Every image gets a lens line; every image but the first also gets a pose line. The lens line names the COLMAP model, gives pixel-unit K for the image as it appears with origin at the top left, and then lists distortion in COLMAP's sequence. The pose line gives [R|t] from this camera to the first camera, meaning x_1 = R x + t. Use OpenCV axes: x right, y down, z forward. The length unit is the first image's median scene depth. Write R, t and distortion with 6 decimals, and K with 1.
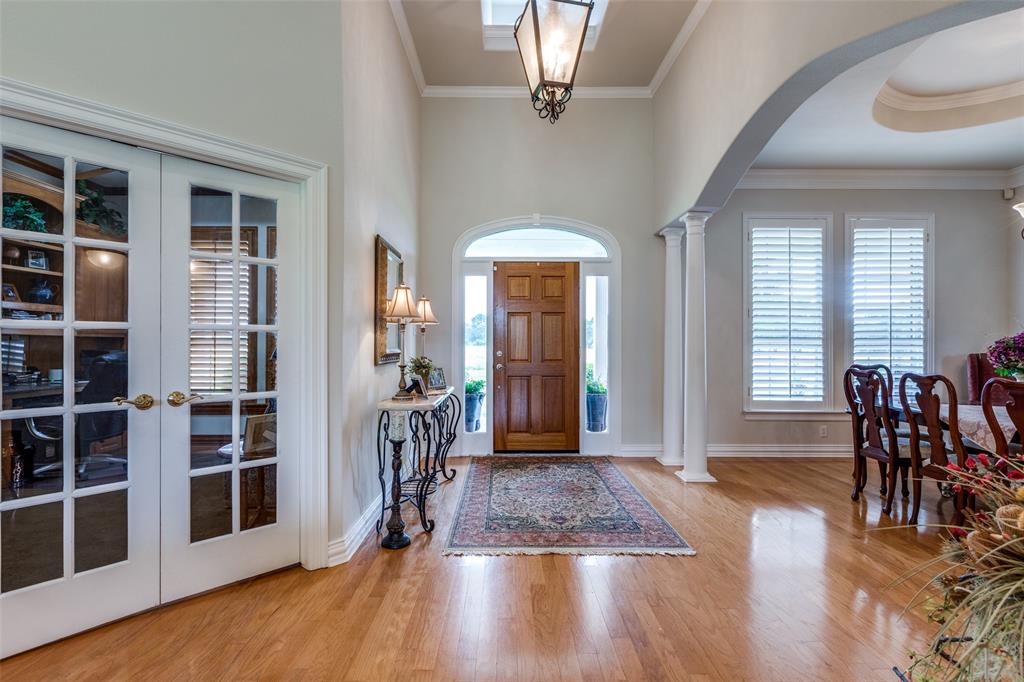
lens RADIAL K [[474.8, 0, 506.6], [0, 474.8, 338.9], [0, 0, 1]] dist [-0.002782, -0.000903]
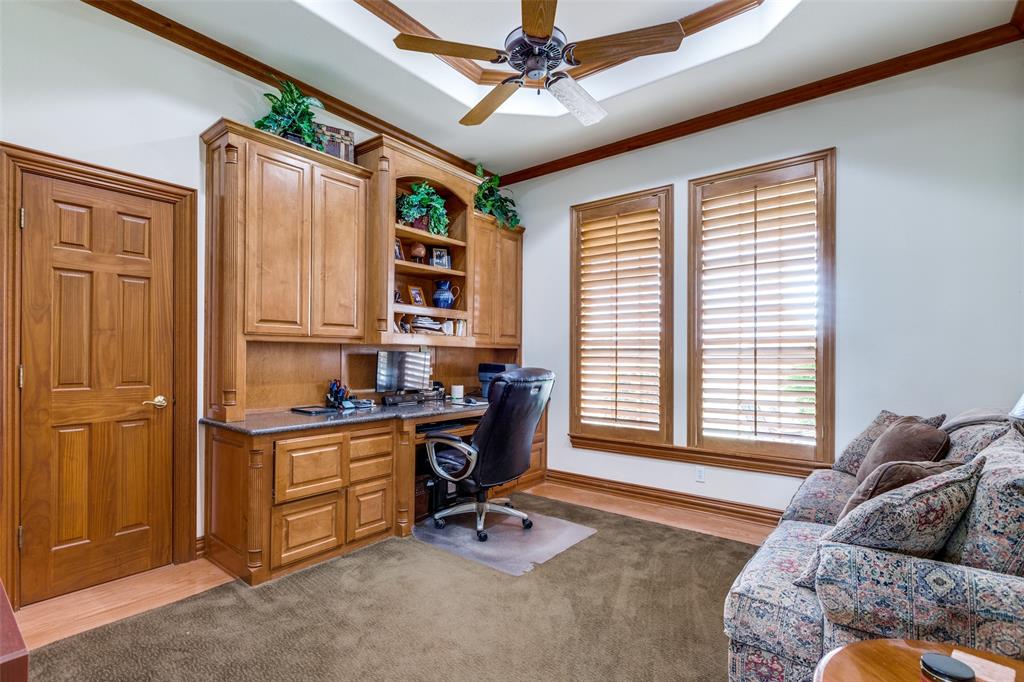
lens RADIAL K [[474.8, 0, 512.5], [0, 474.8, 348.6], [0, 0, 1]] dist [-0.002782, -0.000903]
pose [[0.788989, -0.006234, -0.614376, -0.360330], [0.003634, 0.999978, -0.005479, 0.001908], [0.614397, 0.002090, 0.788995, 0.399748]]
